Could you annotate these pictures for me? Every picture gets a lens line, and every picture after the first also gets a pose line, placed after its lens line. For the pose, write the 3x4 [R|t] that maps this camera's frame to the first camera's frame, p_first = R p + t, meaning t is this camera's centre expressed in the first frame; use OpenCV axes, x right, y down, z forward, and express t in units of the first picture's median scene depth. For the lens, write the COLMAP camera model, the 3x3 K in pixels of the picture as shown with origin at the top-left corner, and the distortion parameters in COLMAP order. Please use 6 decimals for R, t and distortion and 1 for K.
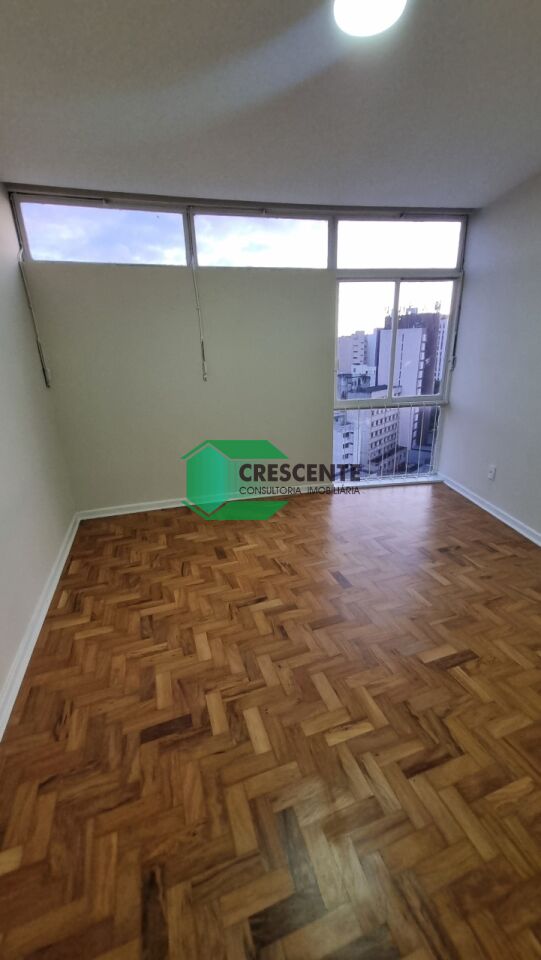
lens RADIAL K [[369.4, 0, 272.2], [0, 369.4, 479.5], [0, 0, 1]] dist [0.000113, -0.000072]
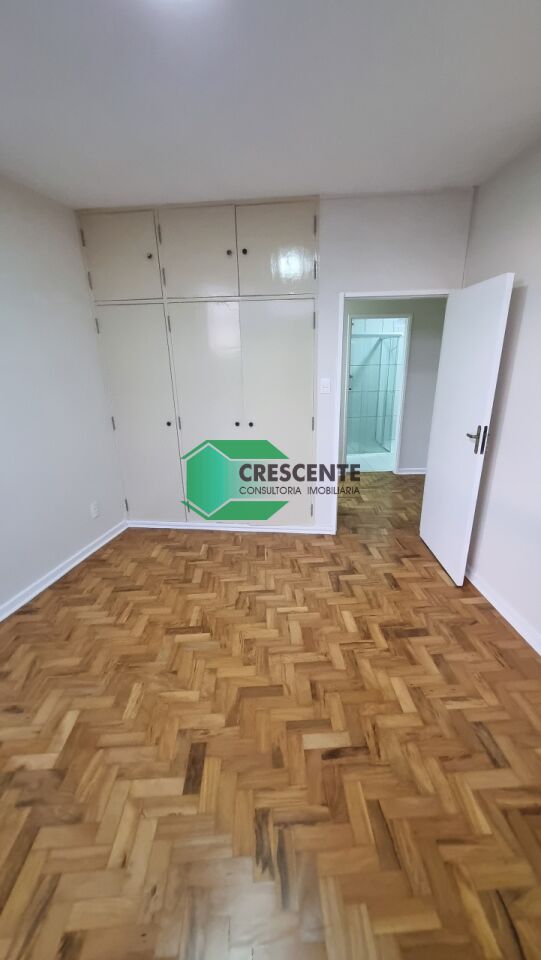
lens RADIAL K [[369.4, 0, 272.6], [0, 369.4, 480.4], [0, 0, 1]] dist [0.000113, -0.000072]
pose [[-0.958376, -0.050343, 0.281036, -0.115016], [0.129287, 0.801105, 0.584393, -0.617791], [-0.254559, 0.596403, -0.761251, 1.578851]]
